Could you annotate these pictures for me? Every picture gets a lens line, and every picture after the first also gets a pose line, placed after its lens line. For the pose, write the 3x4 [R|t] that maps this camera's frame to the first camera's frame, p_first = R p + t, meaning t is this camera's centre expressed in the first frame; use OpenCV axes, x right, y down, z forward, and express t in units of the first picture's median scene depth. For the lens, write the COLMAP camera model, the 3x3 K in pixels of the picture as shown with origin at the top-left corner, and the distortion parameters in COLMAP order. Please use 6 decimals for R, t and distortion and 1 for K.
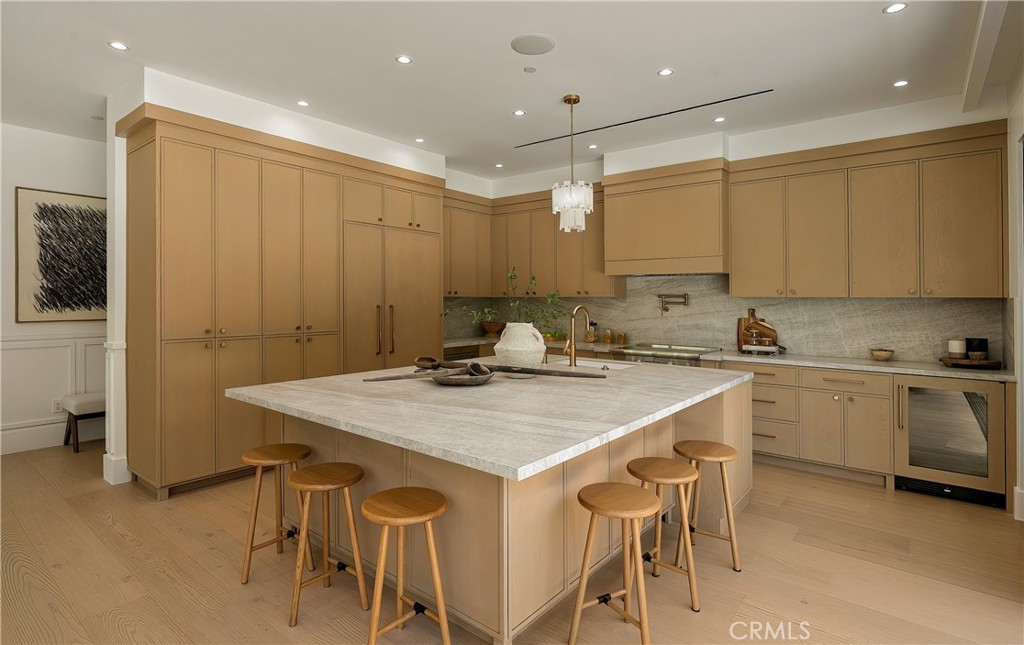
lens RADIAL K [[510.5, 0, 509.6], [0, 510.5, 296.9], [0, 0, 1]] dist [-0.005548, 0.001105]
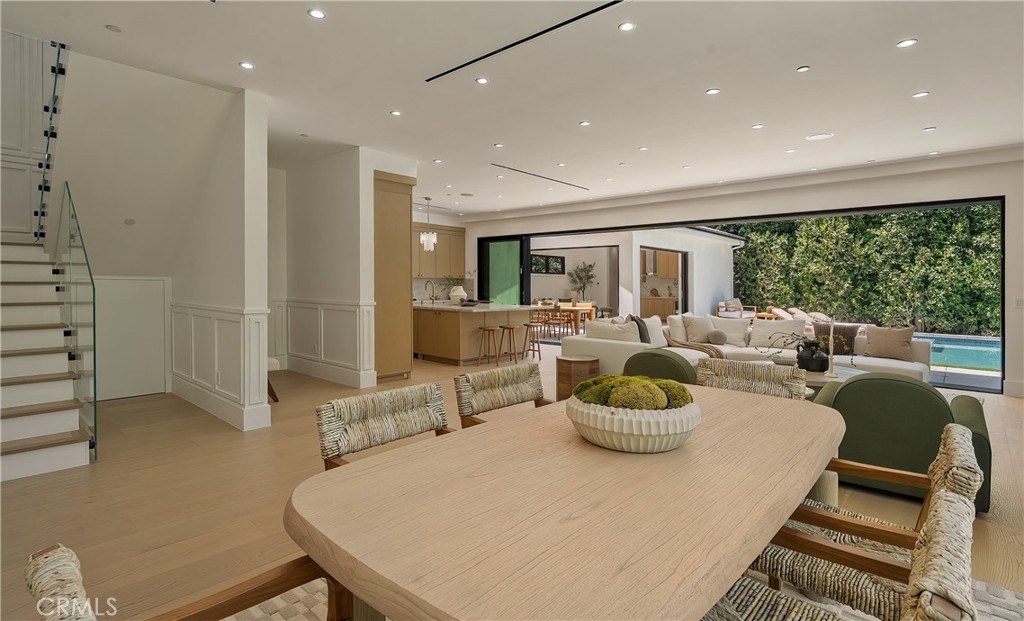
lens RADIAL K [[505.7, 0, 508.4], [0, 505.7, 266.6], [0, 0, 1]] dist [-0.005700, 0.001911]
pose [[0.065075, 0.030613, 0.997411, -1.951277], [-0.013711, 0.999462, -0.029782, 0.015189], [-0.997786, -0.011738, 0.065460, 0.364264]]
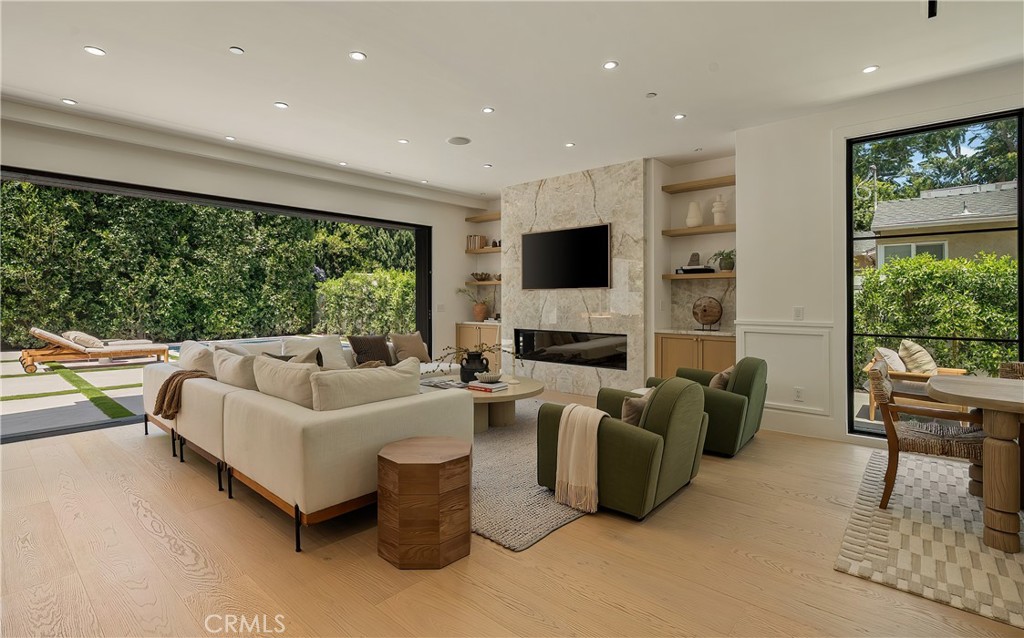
lens RADIAL K [[480.6, 0, 501.7], [0, 480.6, 300.0], [0, 0, 1]] dist [-0.005346, 0.001491]
pose [[-0.998621, -0.003390, 0.052383, -0.870797], [-0.003499, 0.999992, -0.001990, 0.029866], [-0.052375, -0.002171, -0.998625, 0.792297]]
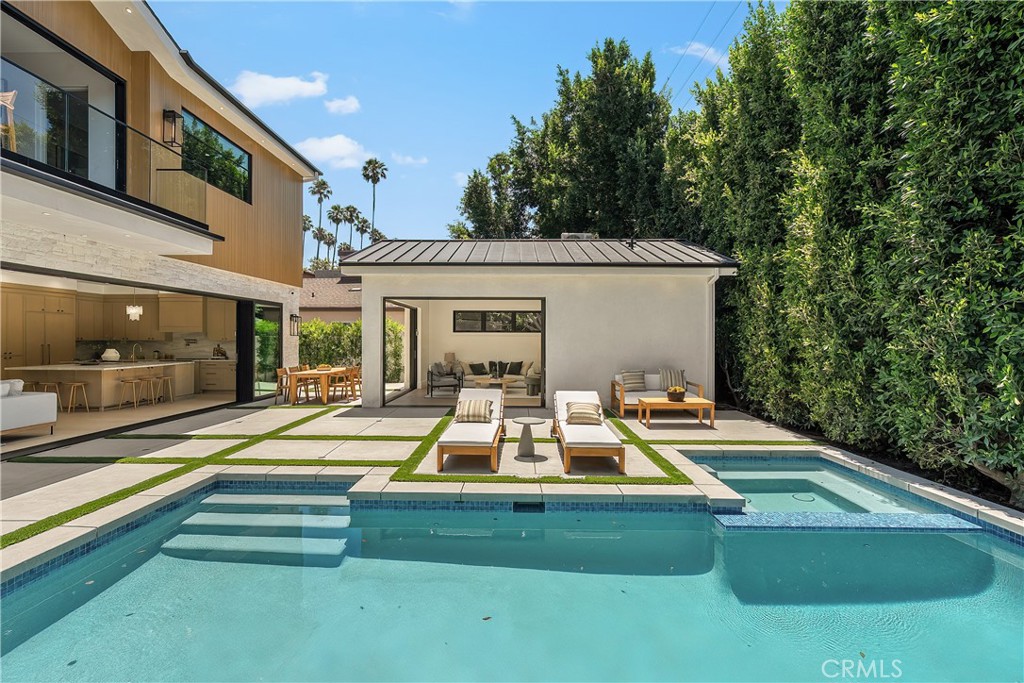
lens RADIAL K [[479.3, 0, 508.2], [0, 479.3, 330.8], [0, 0, 1]] dist [-0.008831, 0.001793]
pose [[0.790686, 0.008093, 0.612168, 0.121221], [-0.001645, 0.999937, -0.011094, -0.028445], [-0.612219, 0.007764, 0.790650, -2.302485]]
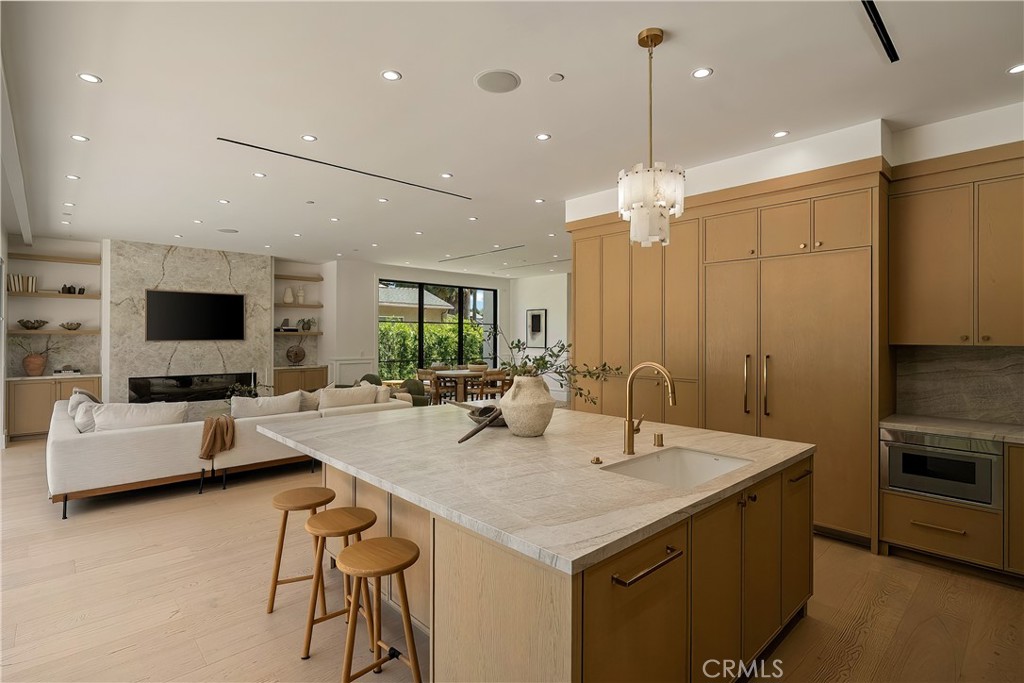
lens RADIAL K [[498.9, 0, 517.0], [0, 498.9, 334.0], [0, 0, 1]] dist [-0.012180, 0.002739]
pose [[-0.136090, -0.009817, -0.990648, 0.626477], [0.000927, 0.999949, -0.010036, -0.010381], [0.990696, -0.002284, -0.136074, 0.764877]]
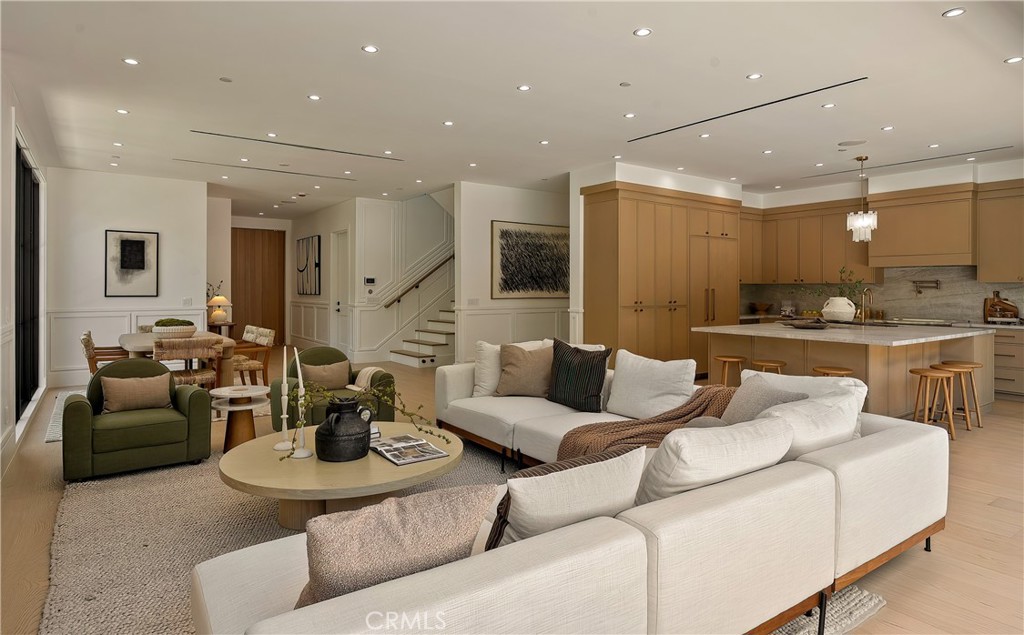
lens RADIAL K [[578.7, 0, 502.3], [0, 578.7, 296.5], [0, 0, 1]] dist [-0.007549, 0.005461]
pose [[0.962825, 0.001980, -0.270118, -0.394018], [0.003066, 0.999829, 0.018260, 0.005879], [0.270108, -0.018409, 0.962654, -0.874010]]
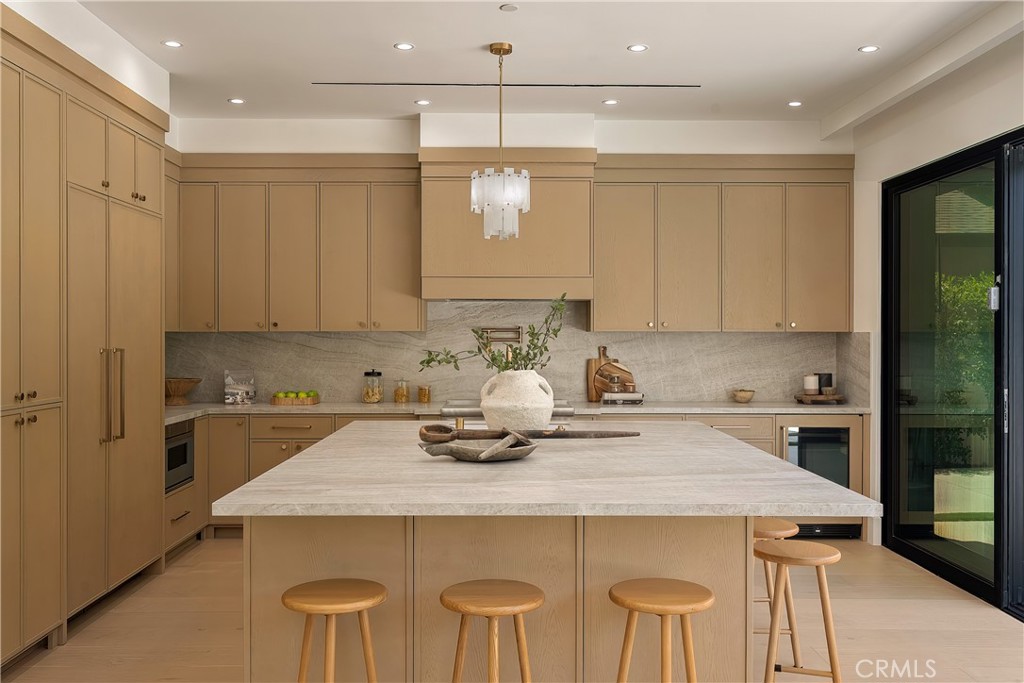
lens RADIAL K [[920.5, 0, 501.2], [0, 920.5, 334.1], [0, 0, 1]] dist [0.018804, -0.009585]
pose [[0.773774, -0.004533, 0.633446, -0.563248], [0.000094, 0.999975, 0.007040, -0.005442], [-0.633462, -0.005388, 0.773755, 0.018994]]
